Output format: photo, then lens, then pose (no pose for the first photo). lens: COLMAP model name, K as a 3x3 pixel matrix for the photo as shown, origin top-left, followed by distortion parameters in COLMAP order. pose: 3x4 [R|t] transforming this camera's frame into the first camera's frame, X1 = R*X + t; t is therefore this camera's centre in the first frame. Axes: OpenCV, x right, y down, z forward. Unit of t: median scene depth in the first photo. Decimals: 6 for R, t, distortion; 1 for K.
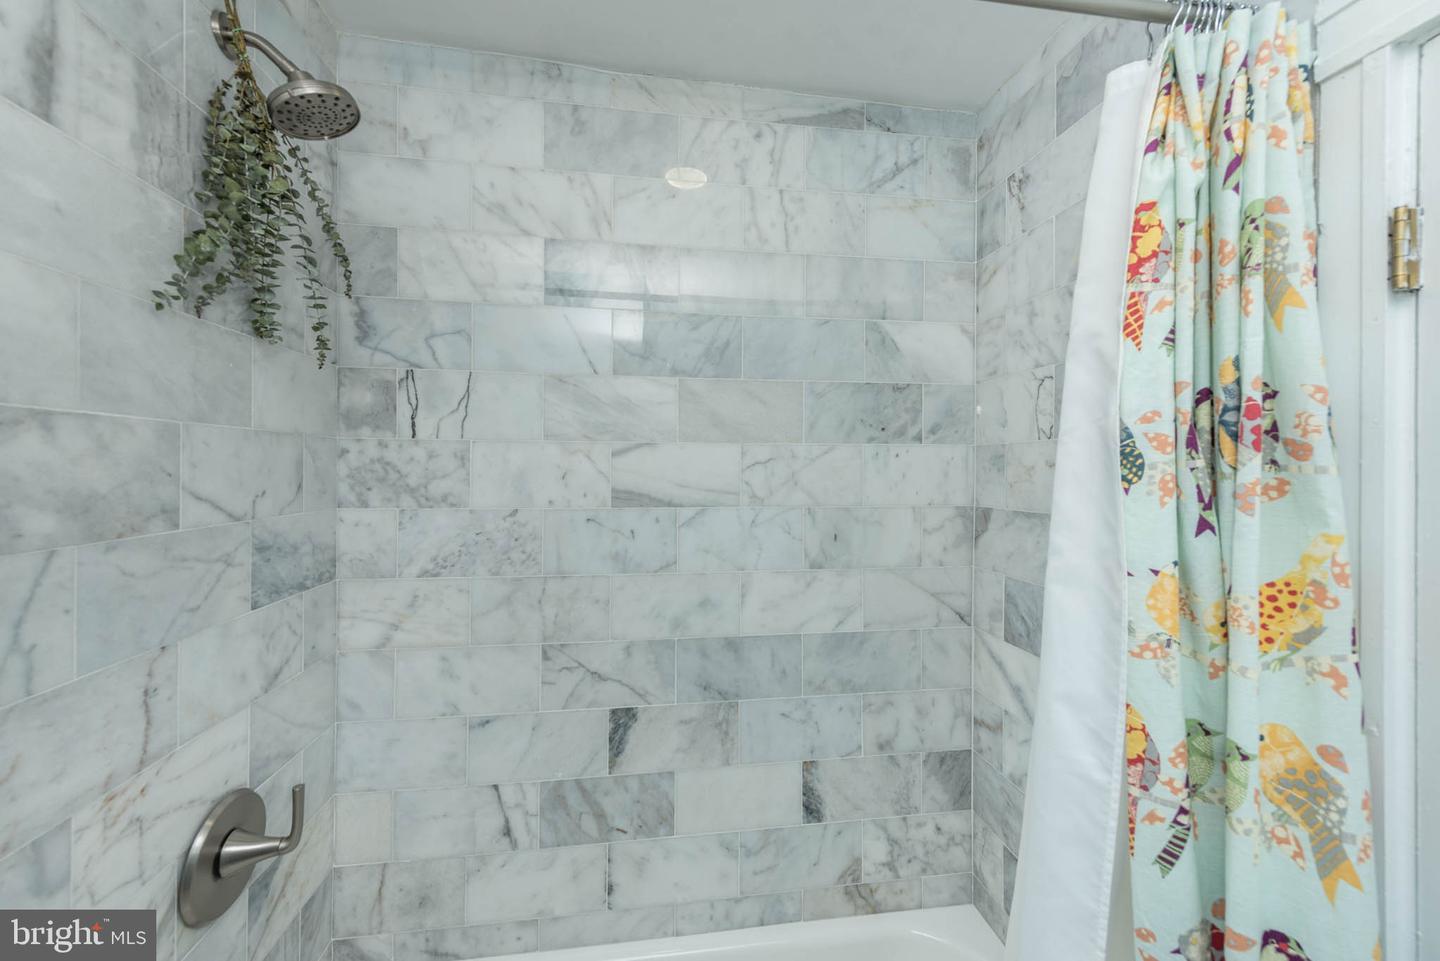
lens RADIAL K [[579.3, 0, 723.3], [0, 579.3, 474.0], [0, 0, 1]] dist [0.012517, -0.002778]
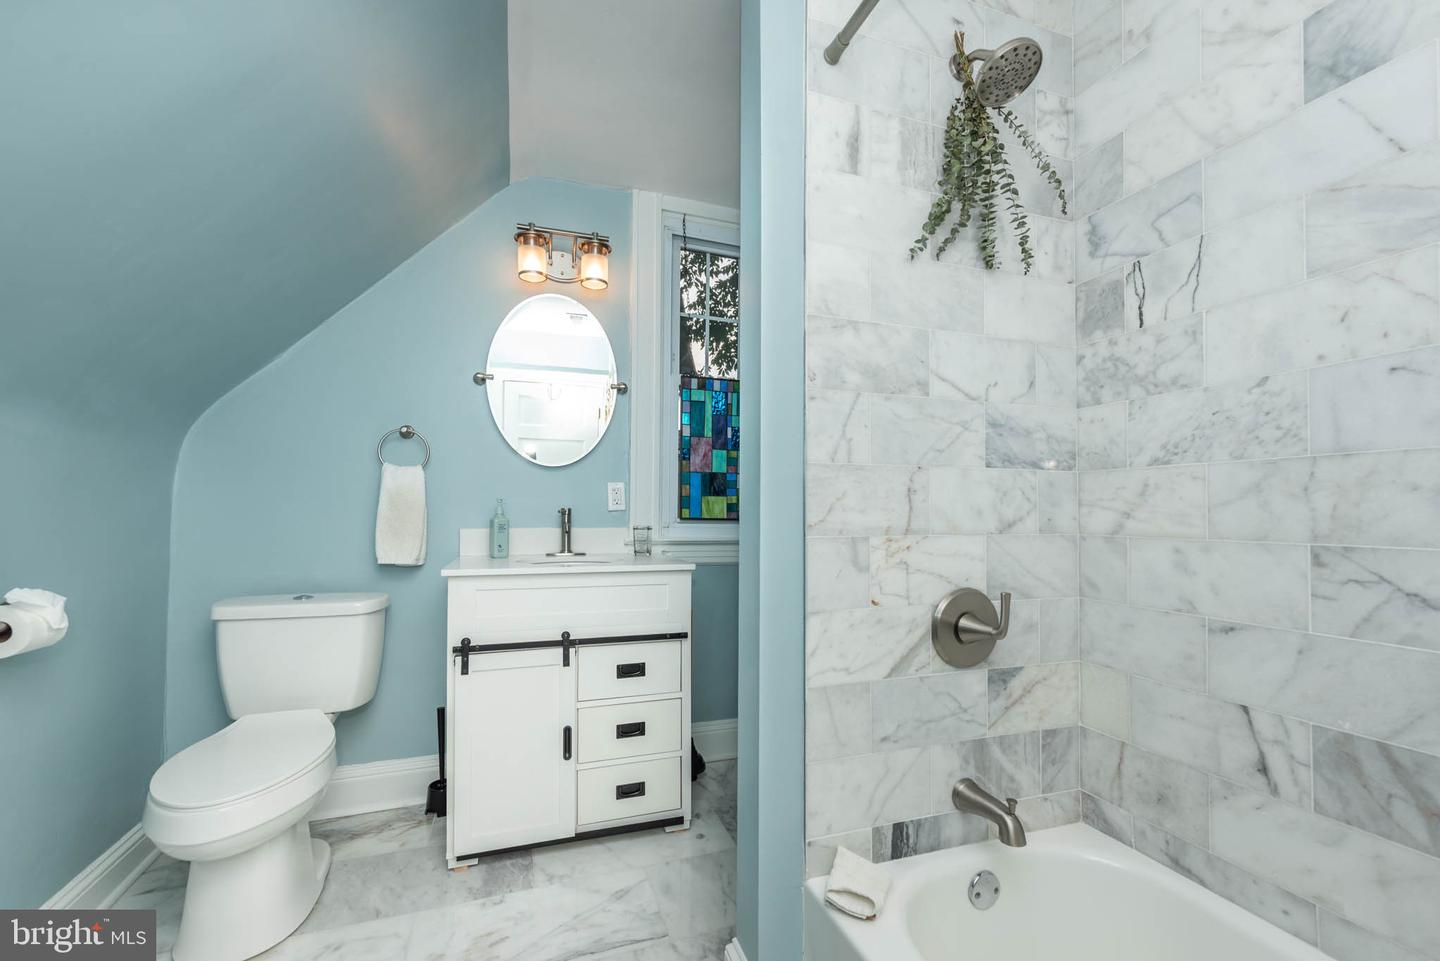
lens RADIAL K [[579.3, 0, 702.5], [0, 579.3, 511.3], [0, 0, 1]] dist [0.012517, -0.002778]
pose [[0.174425, -0.019552, -0.984476, 0.326278], [-0.003252, 0.999786, -0.020432, 0.281767], [0.984665, 0.006766, 0.174324, 0.076933]]
